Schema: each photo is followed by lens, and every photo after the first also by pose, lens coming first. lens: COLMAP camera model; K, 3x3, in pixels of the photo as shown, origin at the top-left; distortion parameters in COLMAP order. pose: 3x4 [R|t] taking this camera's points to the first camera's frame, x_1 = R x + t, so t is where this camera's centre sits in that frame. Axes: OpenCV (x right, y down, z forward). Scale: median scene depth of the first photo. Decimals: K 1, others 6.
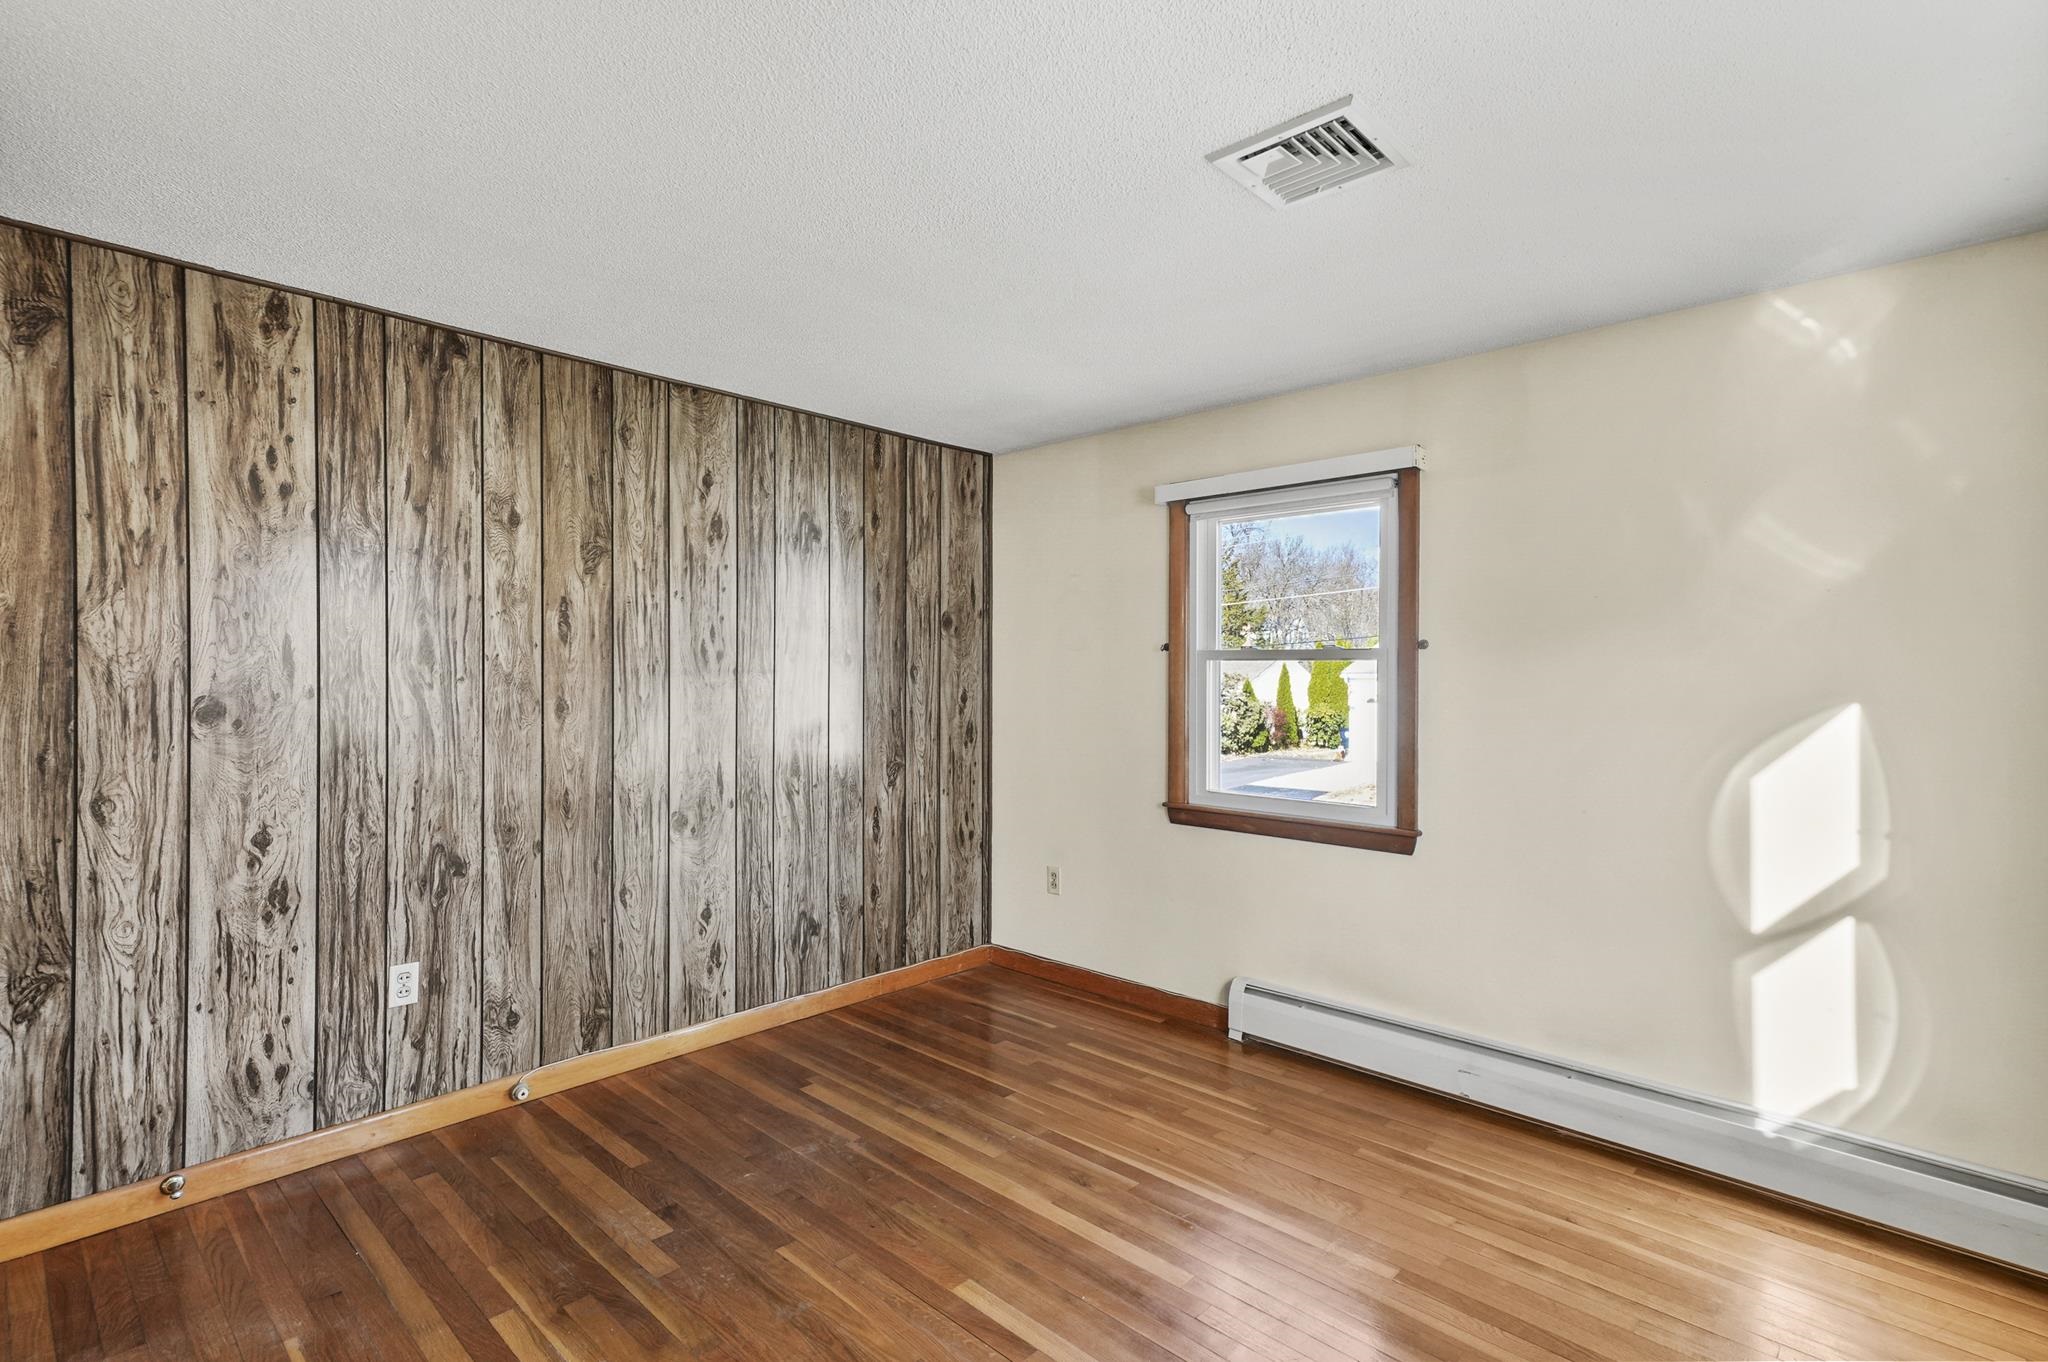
lens RADIAL K [[992.2, 0, 1013.0], [0, 992.2, 680.1], [0, 0, 1]] dist [0.023103, 0.004139]
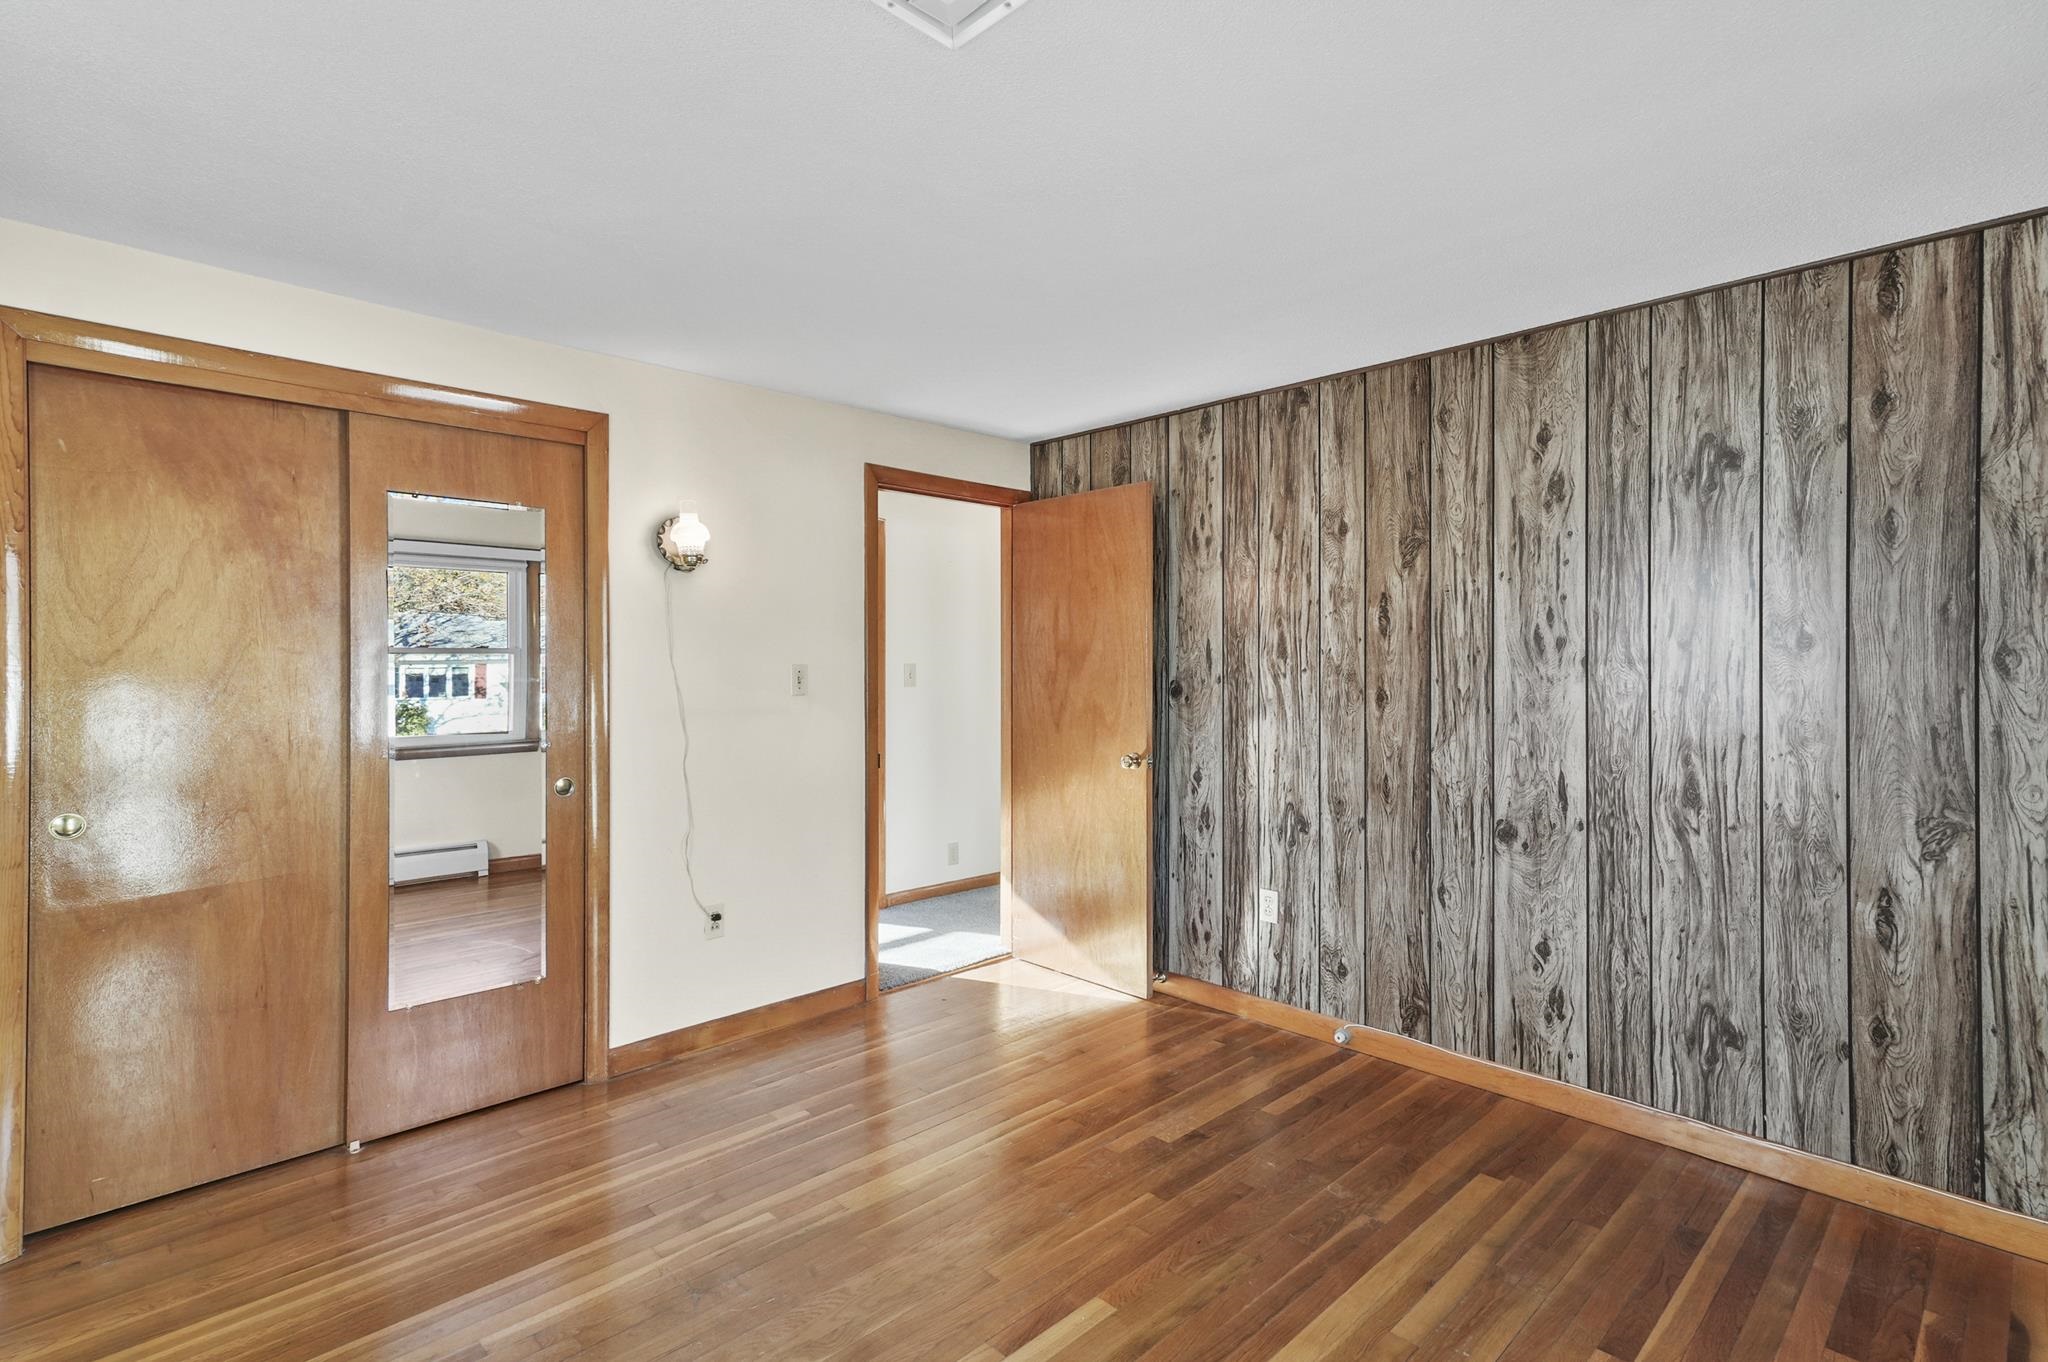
lens RADIAL K [[992.2, 0, 1013.7], [0, 992.2, 670.7], [0, 0, 1]] dist [0.023103, 0.004139]
pose [[-0.039577, 0.000636, -0.999216, 0.594525], [-0.005759, 0.999983, 0.000864, 0.000648], [0.999200, 0.005789, -0.039572, 0.621143]]
